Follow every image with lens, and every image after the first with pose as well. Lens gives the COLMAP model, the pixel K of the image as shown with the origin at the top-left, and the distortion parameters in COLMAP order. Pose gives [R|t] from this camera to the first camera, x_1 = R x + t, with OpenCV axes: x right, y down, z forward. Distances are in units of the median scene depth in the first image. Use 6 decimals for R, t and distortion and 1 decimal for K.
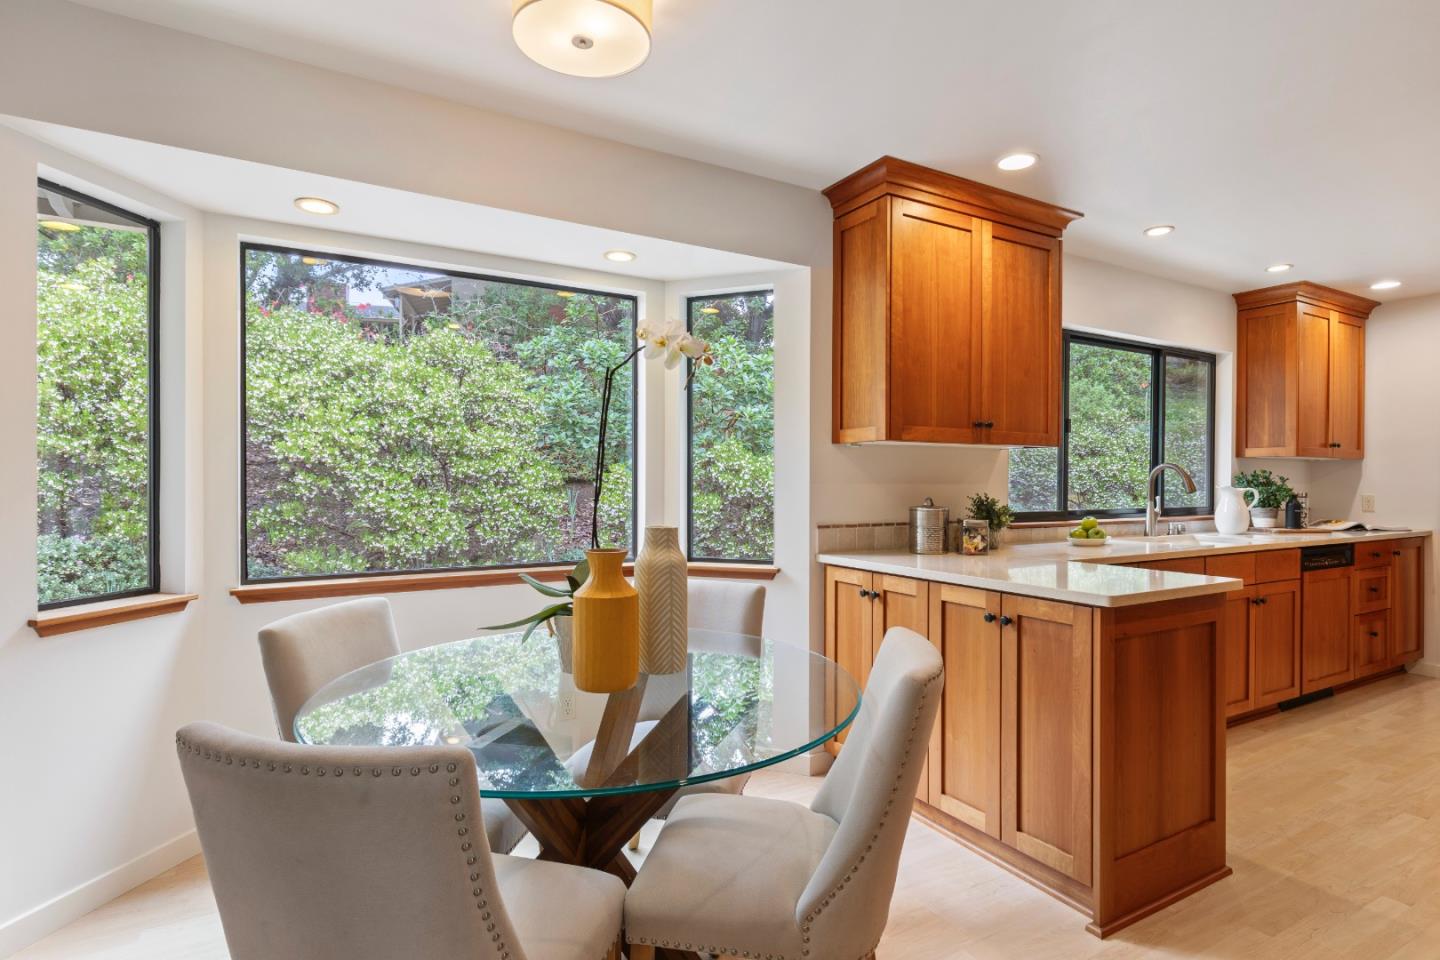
lens RADIAL K [[718.4, 0, 717.4], [0, 718.4, 480.7], [0, 0, 1]] dist [0.000258, -0.000771]
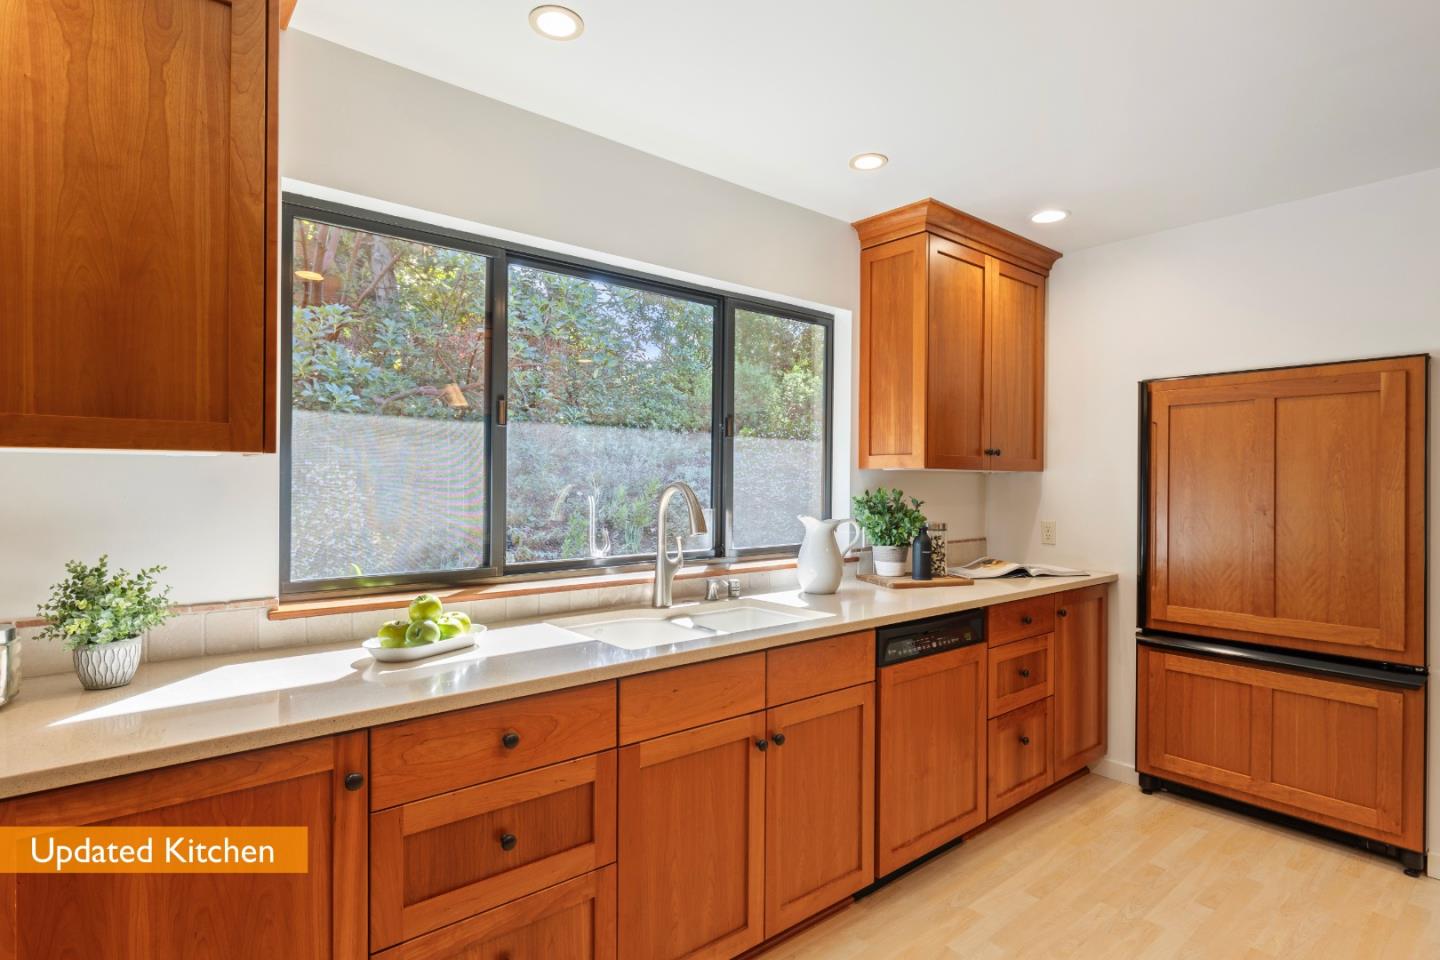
lens RADIAL K [[718.4, 0, 721.5], [0, 718.4, 482.3], [0, 0, 1]] dist [0.000258, -0.000771]
pose [[0.984760, 0.000087, 0.173921, 0.504177], [0.000020, 1.000000, -0.000611, -0.021138], [-0.173921, 0.000605, 0.984759, 0.383531]]
